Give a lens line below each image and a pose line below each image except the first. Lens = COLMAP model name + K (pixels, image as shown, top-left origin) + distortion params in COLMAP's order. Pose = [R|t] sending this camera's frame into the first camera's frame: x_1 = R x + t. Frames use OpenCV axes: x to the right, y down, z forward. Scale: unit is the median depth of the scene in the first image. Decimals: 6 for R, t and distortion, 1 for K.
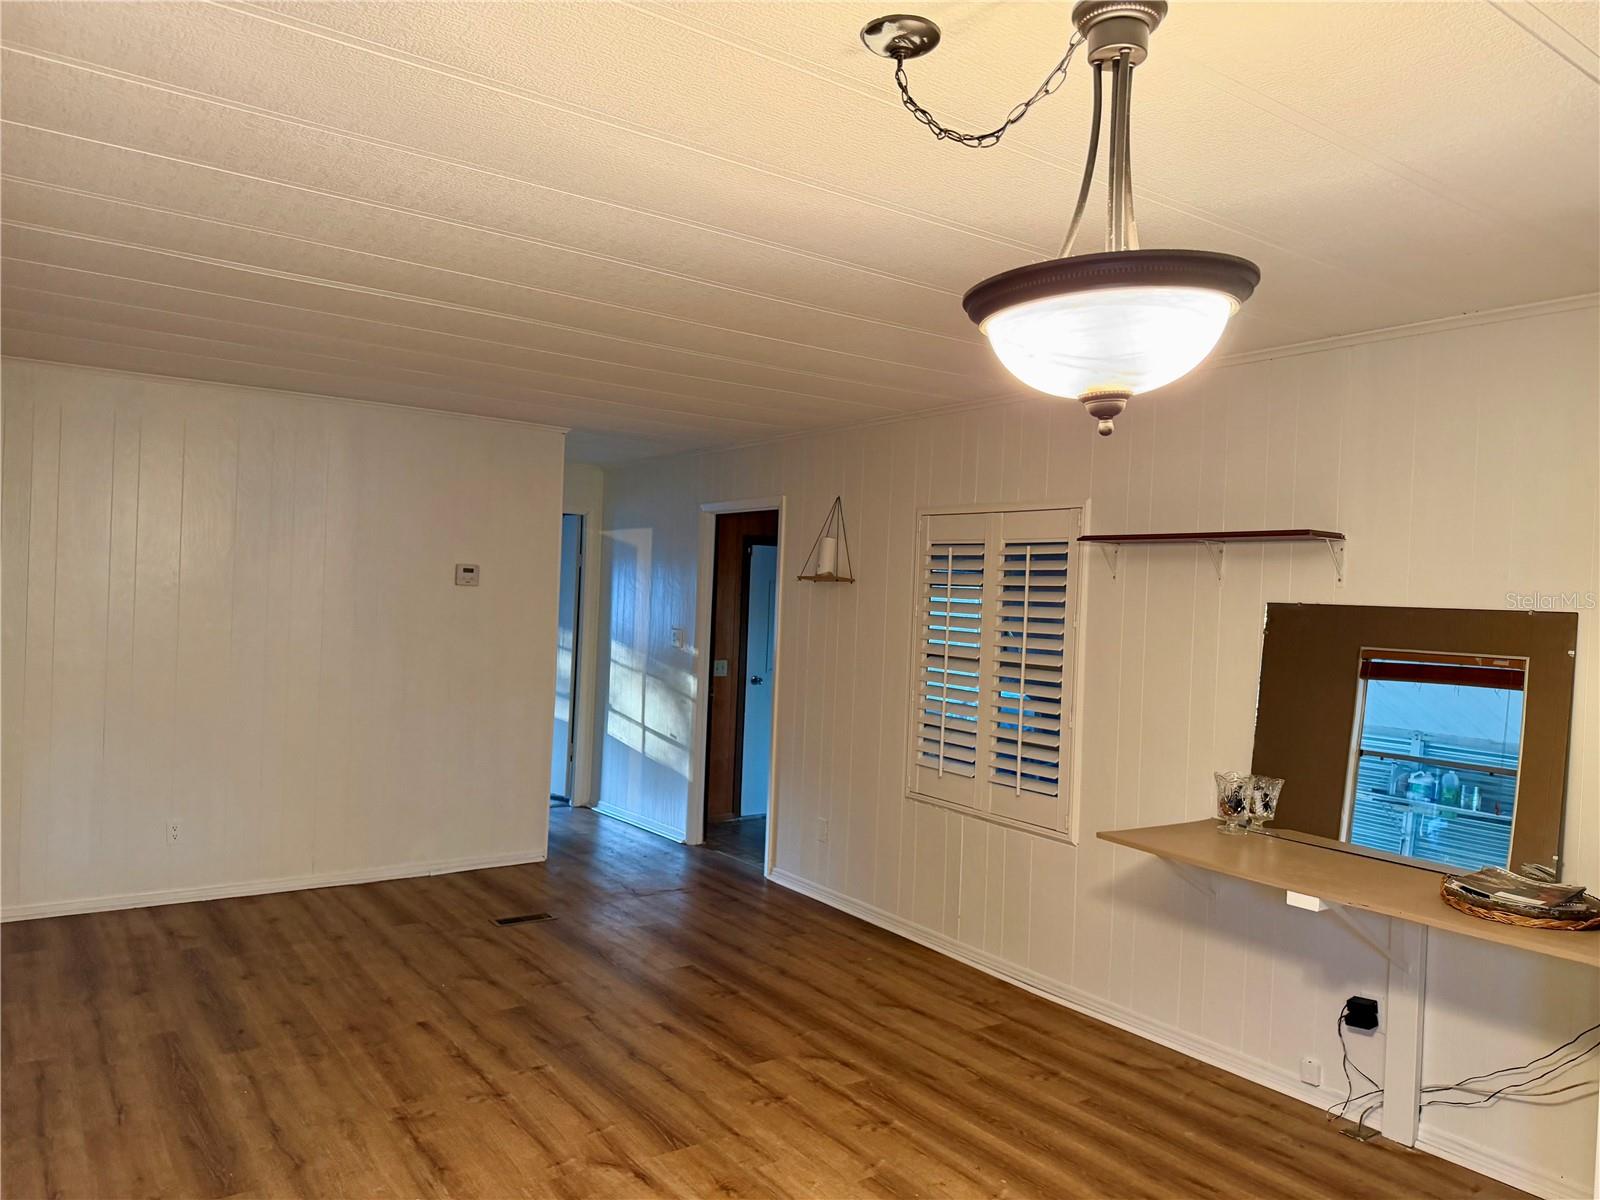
lens RADIAL K [[1126.6, 0, 800.0], [0, 1126.6, 600.0], [0, 0, 1]] dist [0.089835, -0.140805]
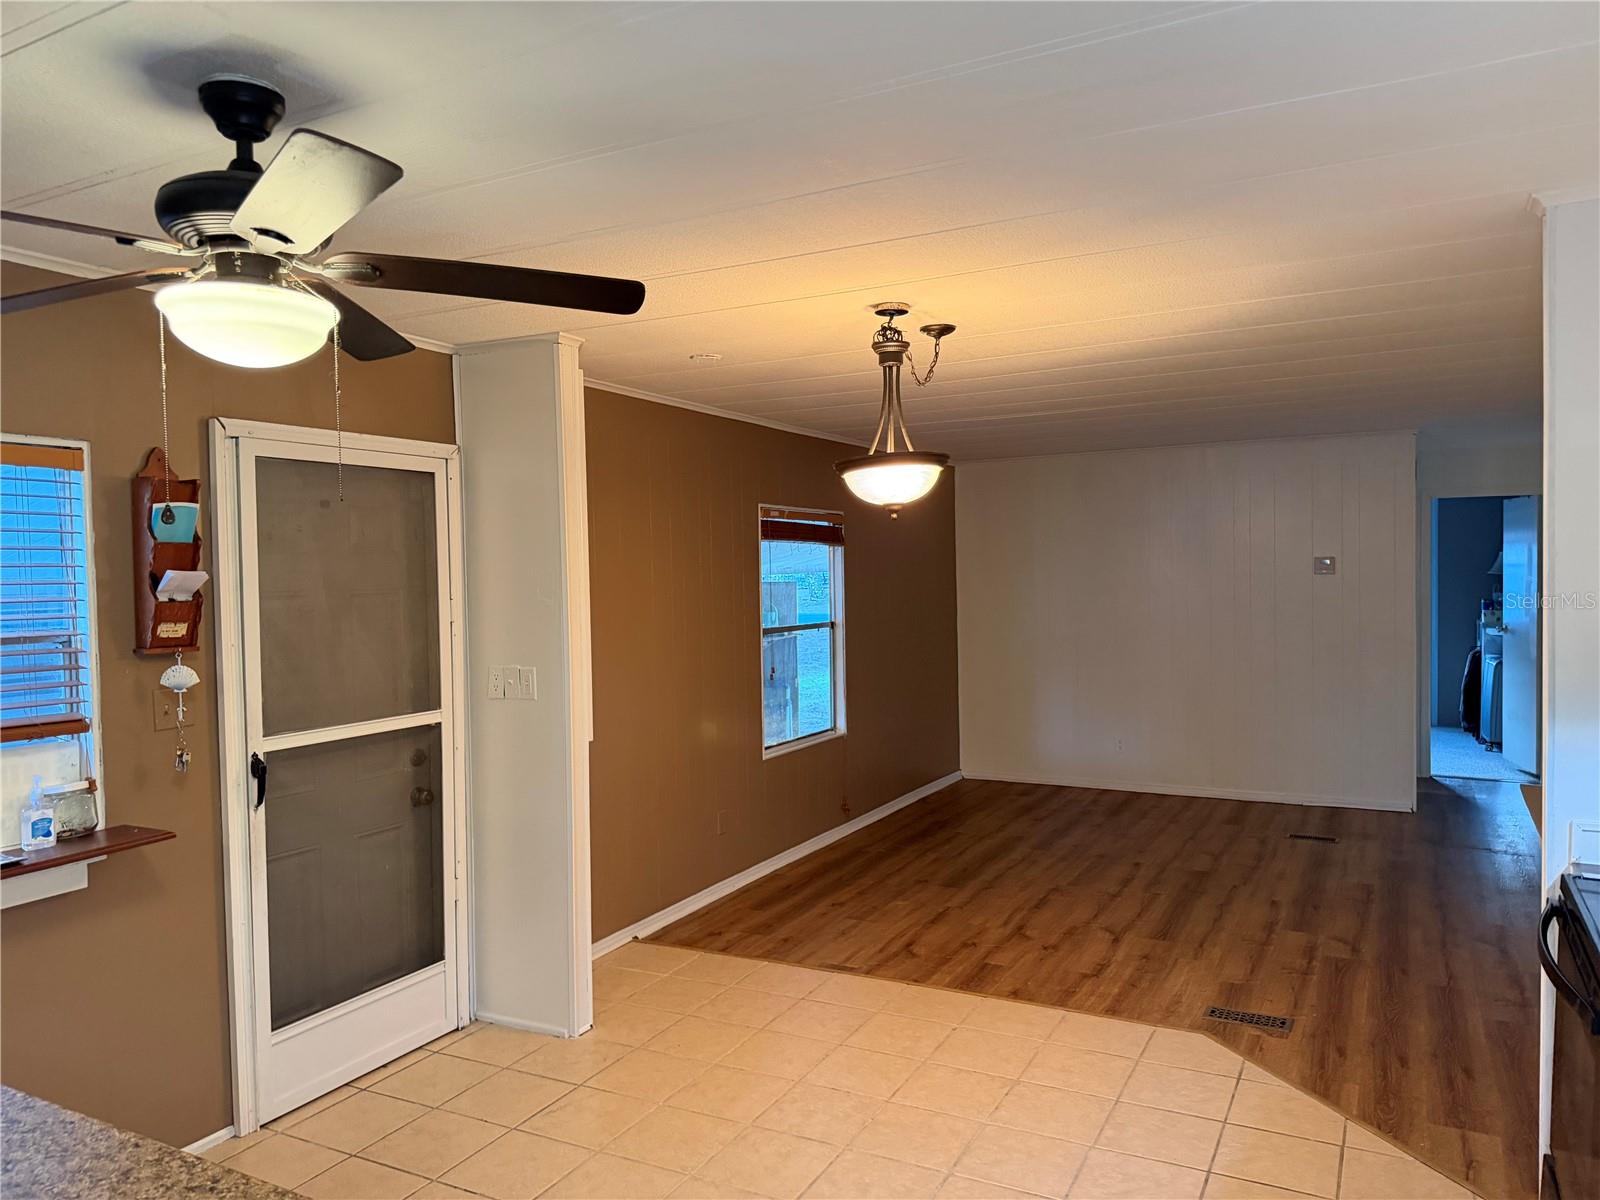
lens RADIAL K [[1126.6, 0, 800.0], [0, 1126.6, 600.0], [0, 0, 1]] dist [0.089835, -0.140805]
pose [[0.445967, -0.023969, -0.894728, 0.885067], [0.031990, 0.999430, -0.010829, 0.018921], [0.894478, -0.023793, 0.446479, -0.090567]]
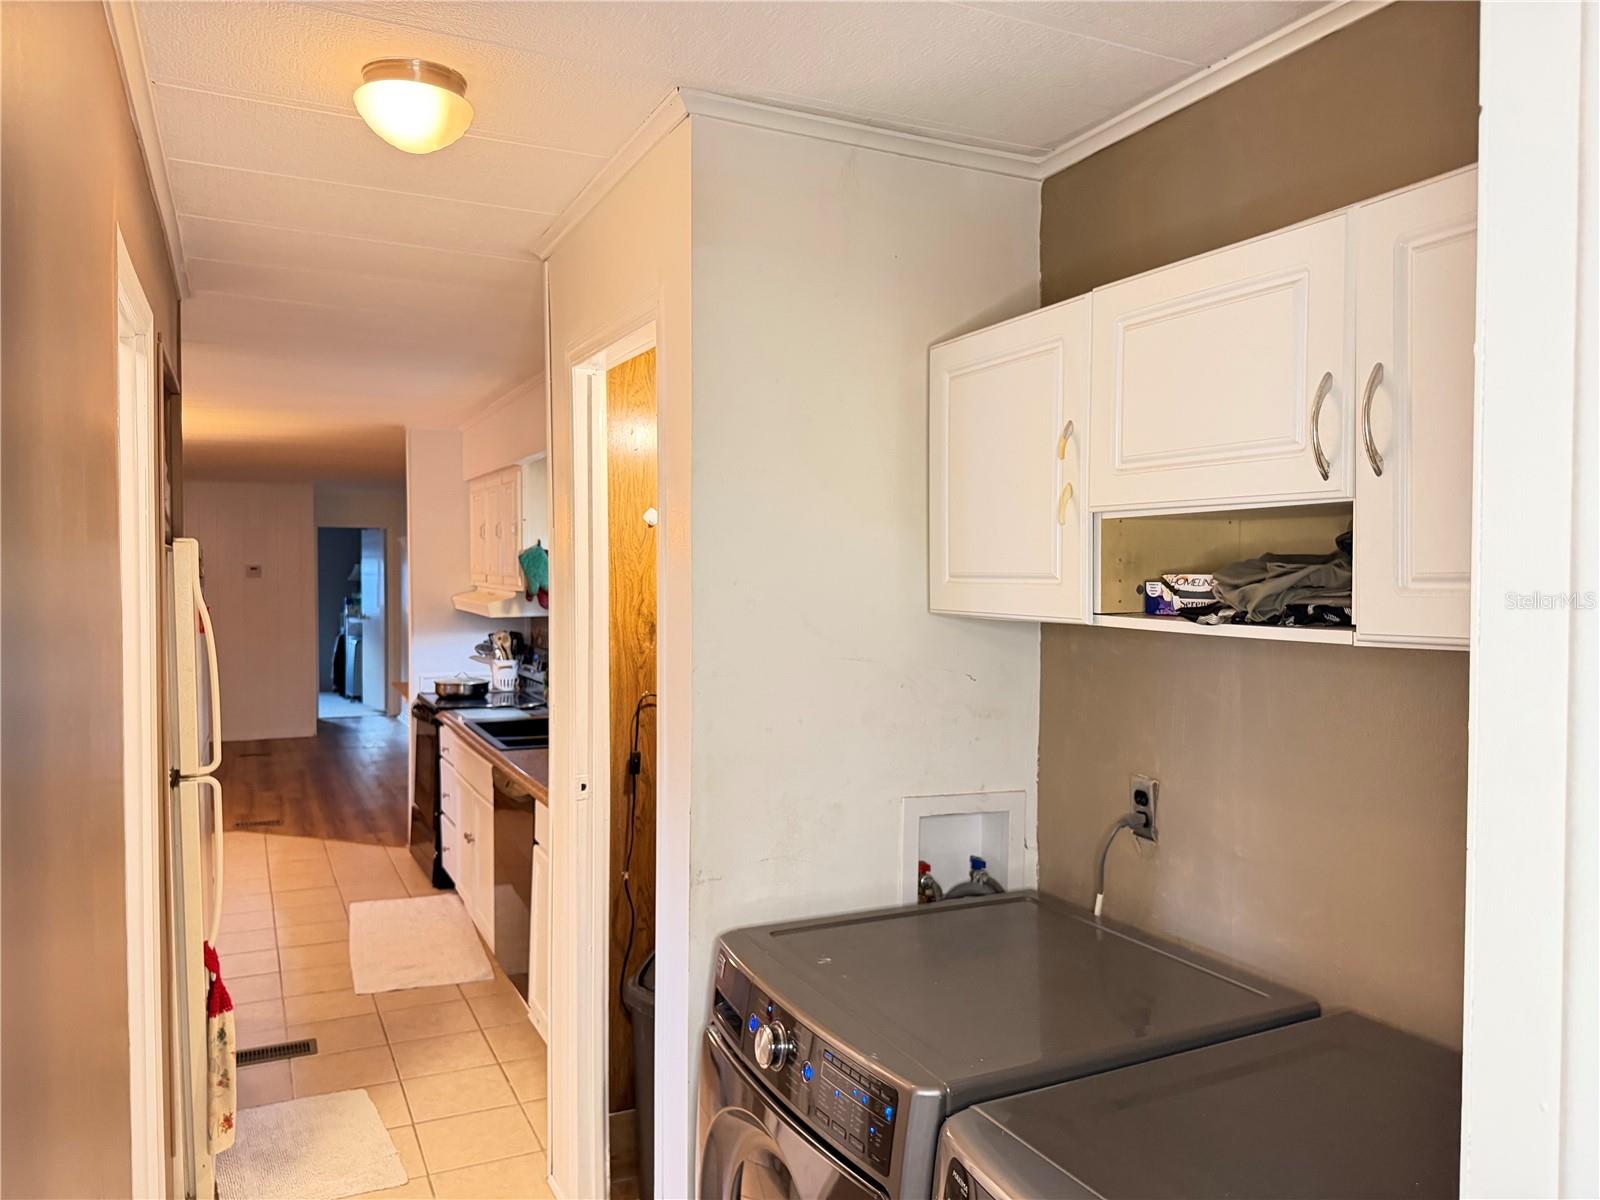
lens RADIAL K [[1153.7, 0, 800.0], [0, 1153.7, 600.0], [0, 0, 1]] dist [0.218691, -0.450232]
pose [[0.983913, -0.035871, -0.175010, 1.353342], [0.039261, 0.999102, 0.015946, 0.041931], [0.174281, -0.022560, 0.984438, -1.020562]]
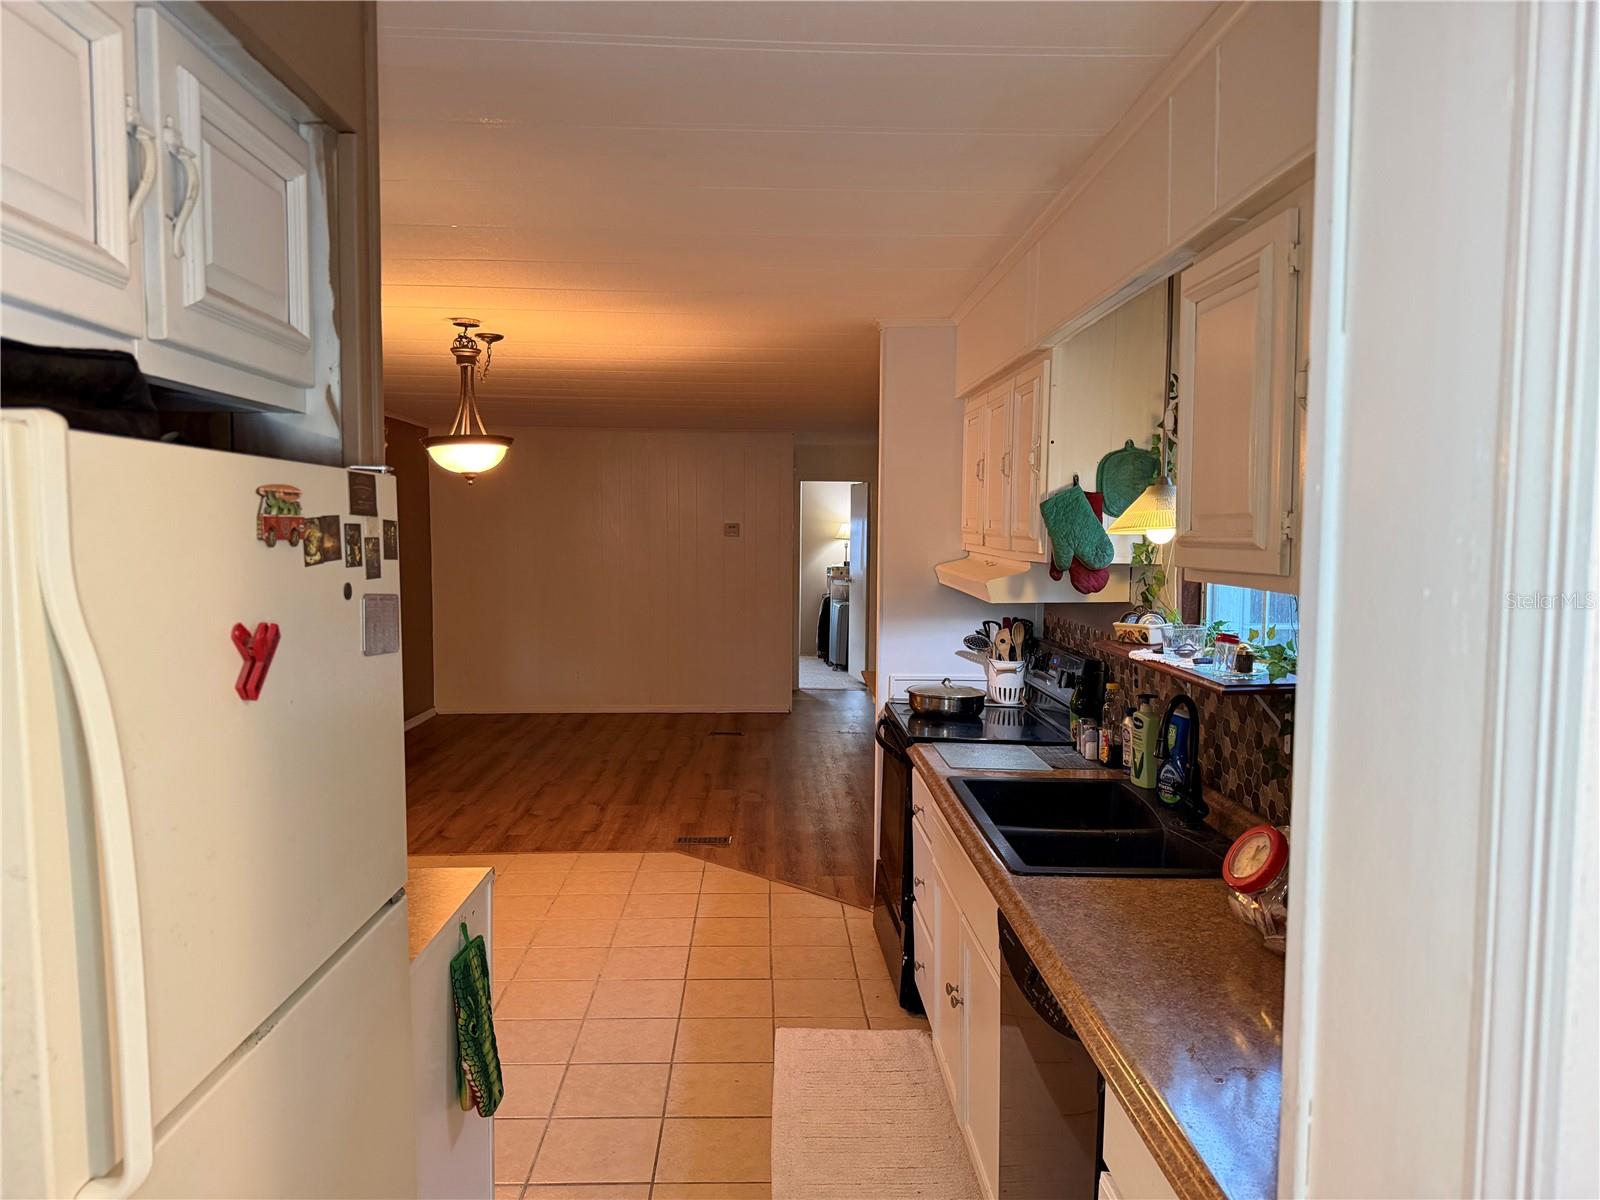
lens RADIAL K [[1126.6, 0, 800.0], [0, 1126.6, 600.0], [0, 0, 1]] dist [0.089835, -0.140805]
pose [[0.831778, 0.000407, -0.555108, 1.063316], [0.025463, 0.998919, 0.038885, 0.030713], [0.554524, -0.046479, 0.830869, -0.426869]]
